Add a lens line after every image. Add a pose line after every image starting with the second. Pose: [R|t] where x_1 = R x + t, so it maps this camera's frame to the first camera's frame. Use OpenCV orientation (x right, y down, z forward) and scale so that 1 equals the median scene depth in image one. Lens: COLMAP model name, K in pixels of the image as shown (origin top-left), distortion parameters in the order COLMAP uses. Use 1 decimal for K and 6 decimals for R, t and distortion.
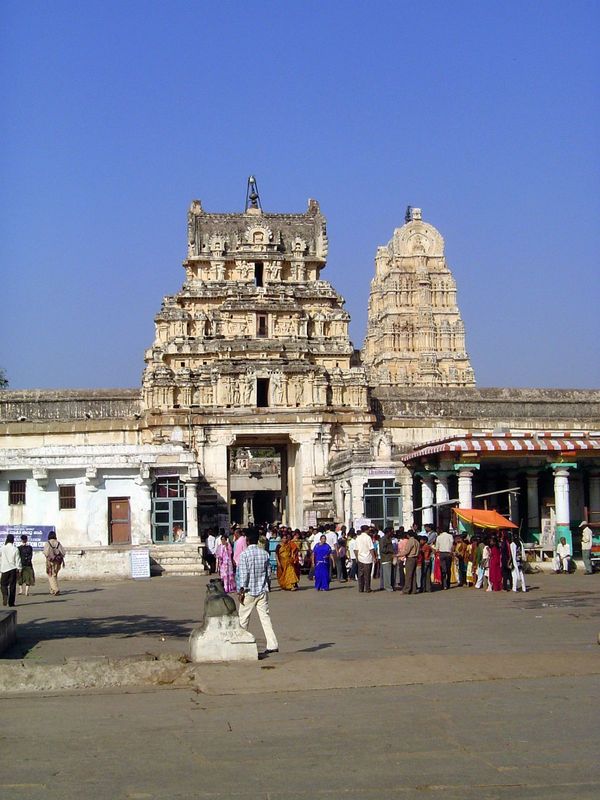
lens RADIAL K [[1361.3, 0, 300.0], [0, 1361.3, 400.0], [0, 0, 1]] dist [-0.014125, -0.004169]
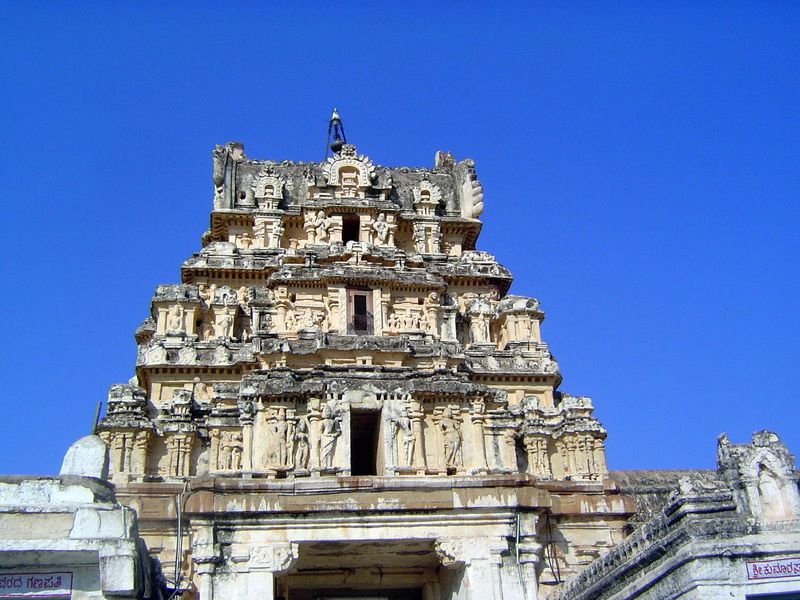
lens RADIAL K [[919.5, 0, 400.0], [0, 919.5, 300.0], [0, 0, 1]] dist [-0.094531, -0.020587]
pose [[0.999039, -0.021282, 0.038326, -0.026278], [0.035137, 0.911523, -0.409745, 0.068209], [-0.026215, 0.410698, 0.911395, 0.721187]]
